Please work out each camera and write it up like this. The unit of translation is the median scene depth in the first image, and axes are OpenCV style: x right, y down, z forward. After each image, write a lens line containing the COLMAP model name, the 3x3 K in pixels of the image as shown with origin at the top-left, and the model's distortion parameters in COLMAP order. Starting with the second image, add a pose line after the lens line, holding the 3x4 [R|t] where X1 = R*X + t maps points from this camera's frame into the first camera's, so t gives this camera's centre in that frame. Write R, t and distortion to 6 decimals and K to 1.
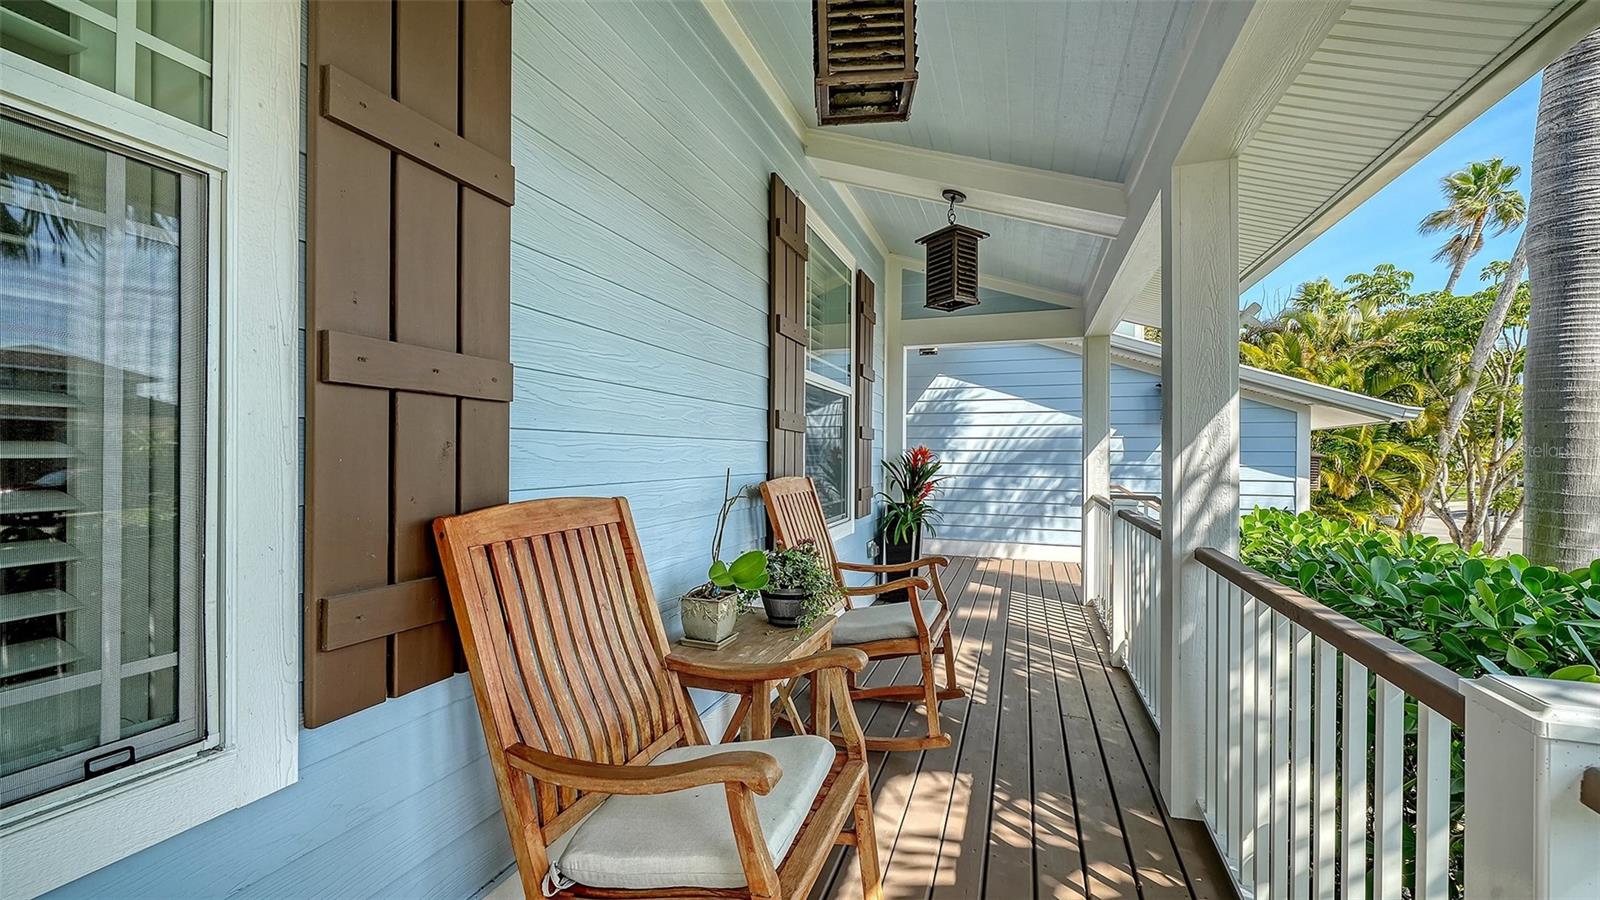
lens RADIAL K [[658.4, 0, 802.7], [0, 658.4, 456.3], [0, 0, 1]] dist [0.000453, 0.001954]
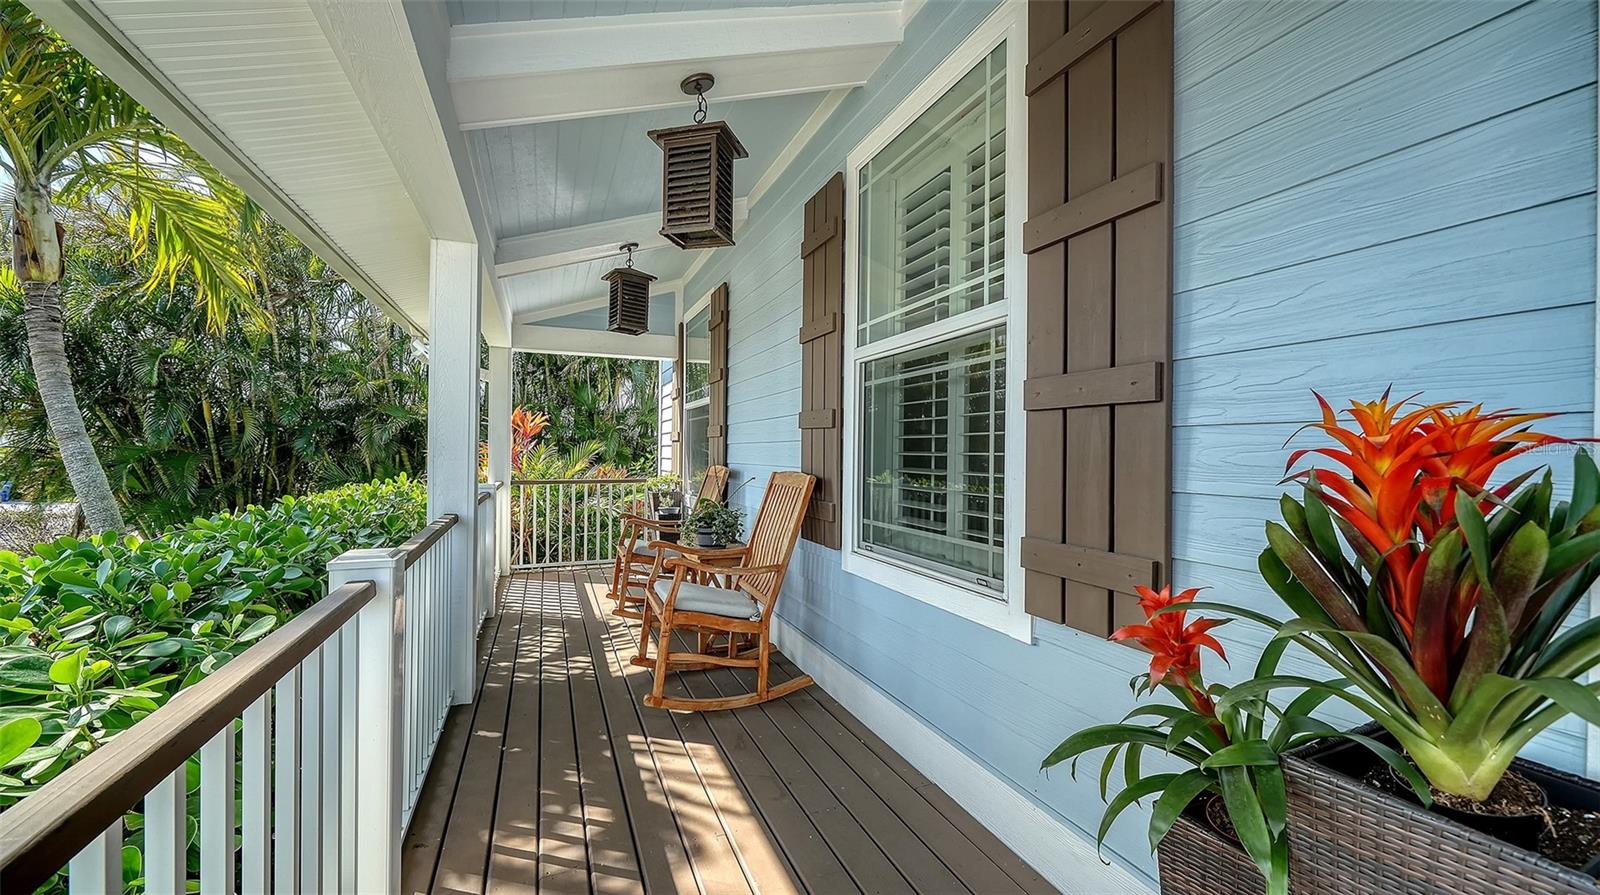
lens RADIAL K [[596.6, 0, 803.4], [0, 596.6, 454.5], [0, 0, 1]] dist [0.008614, 0.000005]
pose [[-0.746983, -0.008615, -0.664787, 0.633222], [-0.005571, 0.999962, -0.006699, 0.000399], [0.664820, -0.001301, -0.747003, 1.741963]]
